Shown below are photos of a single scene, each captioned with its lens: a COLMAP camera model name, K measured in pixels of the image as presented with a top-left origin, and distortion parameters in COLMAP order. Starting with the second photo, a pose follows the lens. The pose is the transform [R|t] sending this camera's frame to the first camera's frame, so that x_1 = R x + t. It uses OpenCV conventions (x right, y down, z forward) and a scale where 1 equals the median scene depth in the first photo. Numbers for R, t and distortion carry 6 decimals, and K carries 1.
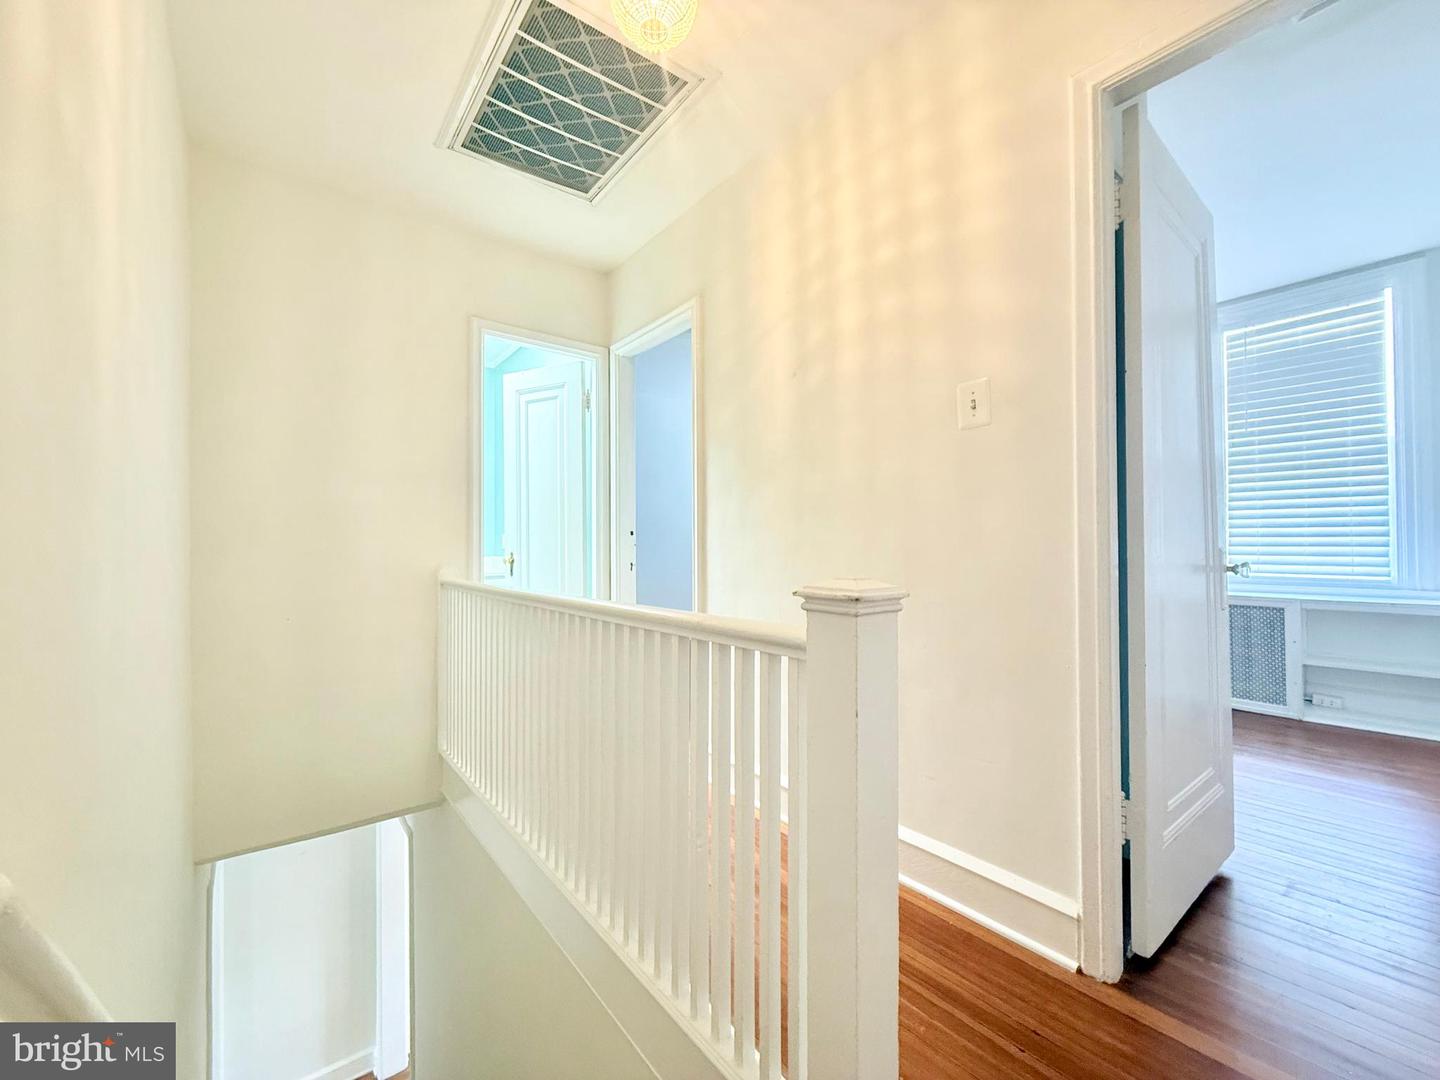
lens RADIAL K [[577.9, 0, 722.5], [0, 577.9, 538.0], [0, 0, 1]] dist [-0.000172, 0.000231]
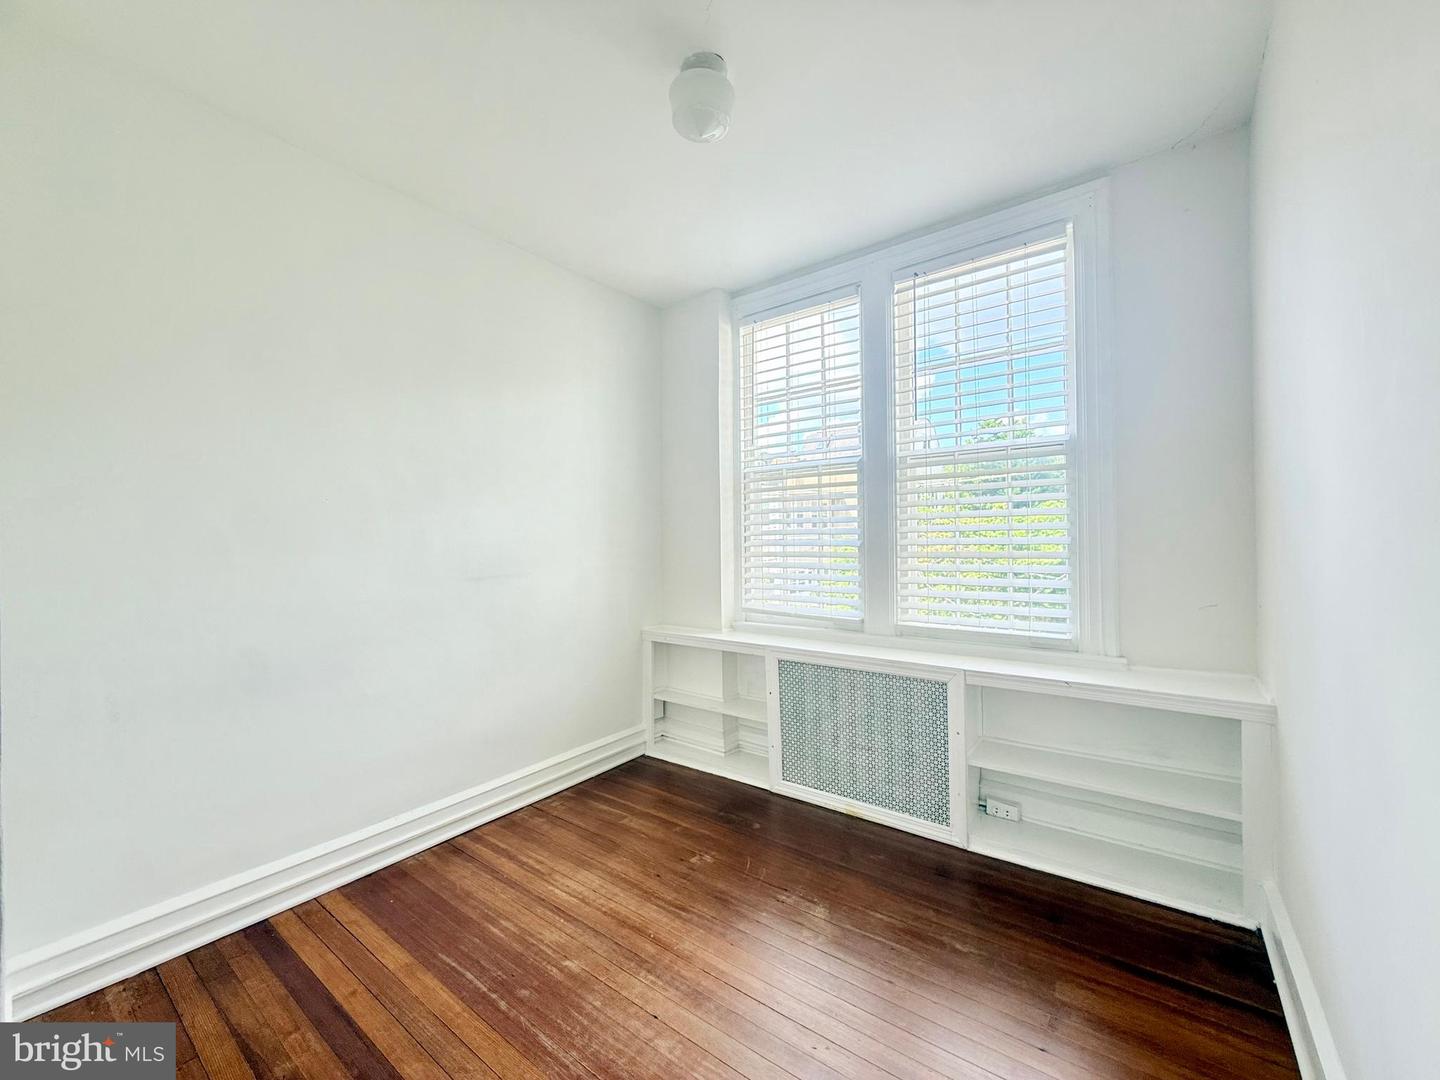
lens RADIAL K [[577.9, 0, 722.5], [0, 577.9, 540.5], [0, 0, 1]] dist [-0.000172, 0.000231]
pose [[0.968238, -0.001054, 0.250028, 0.547143], [0.000278, 0.999995, 0.003136, -0.046768], [-0.250030, -0.002967, 0.968234, 0.410338]]
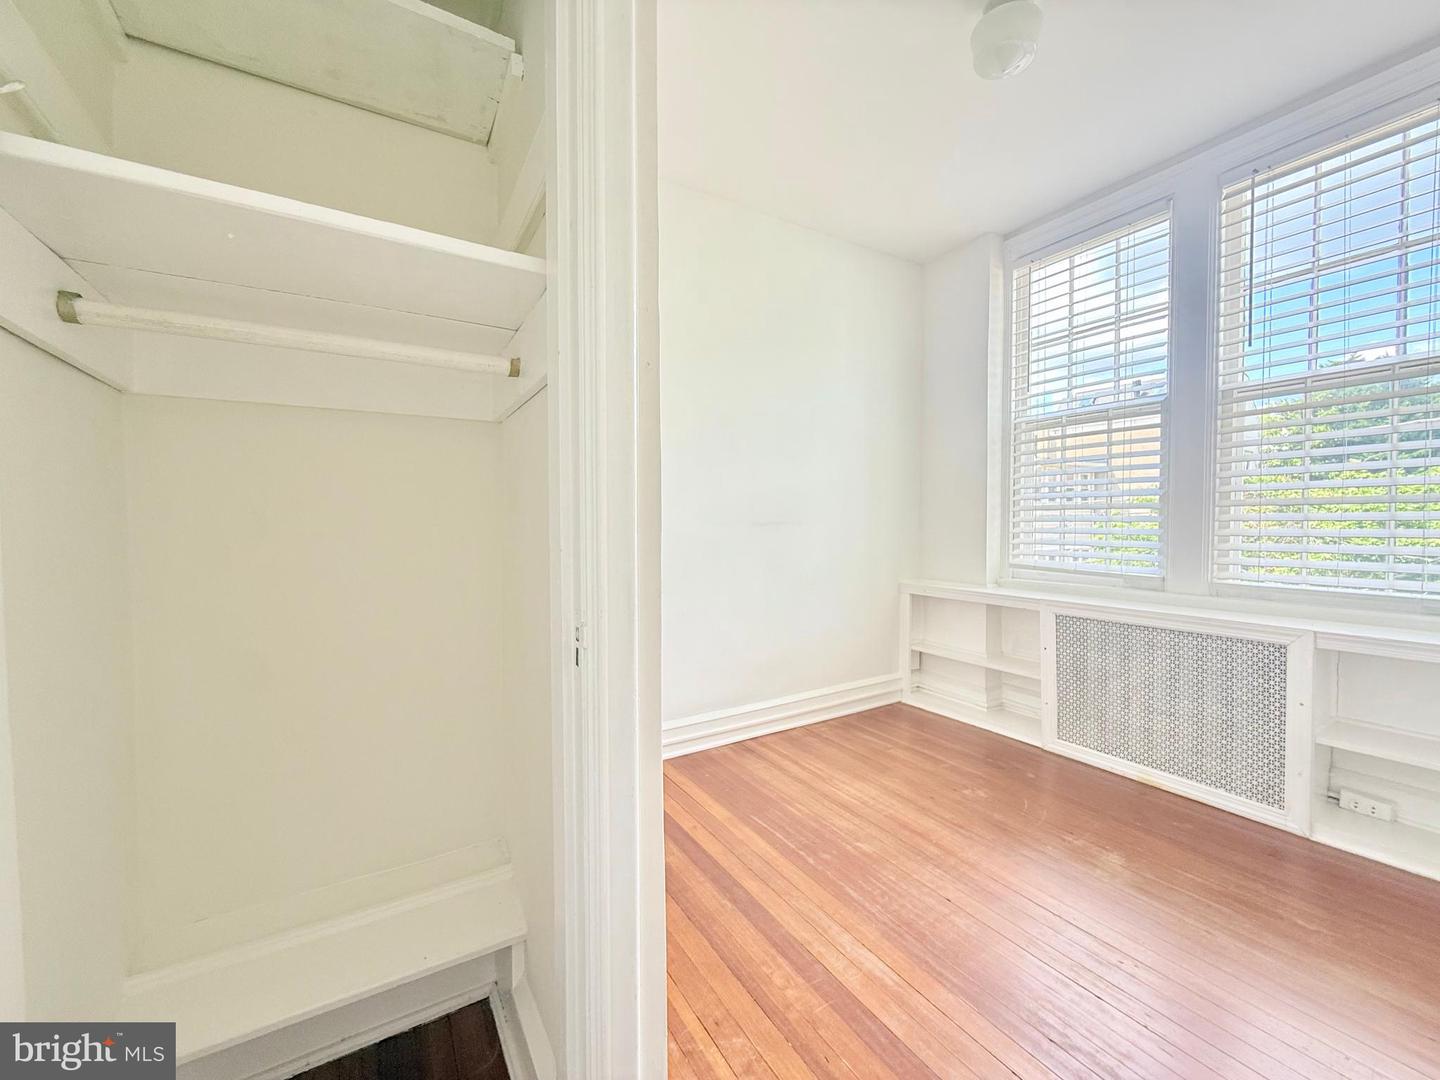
lens RADIAL K [[577.9, 0, 721.7], [0, 577.9, 538.8], [0, 0, 1]] dist [-0.000172, 0.000231]
pose [[0.991818, 0.009168, -0.127328, 0.477609], [-0.004284, 0.999246, 0.038579, -0.005963], [0.127586, -0.037718, 0.991110, 0.351785]]
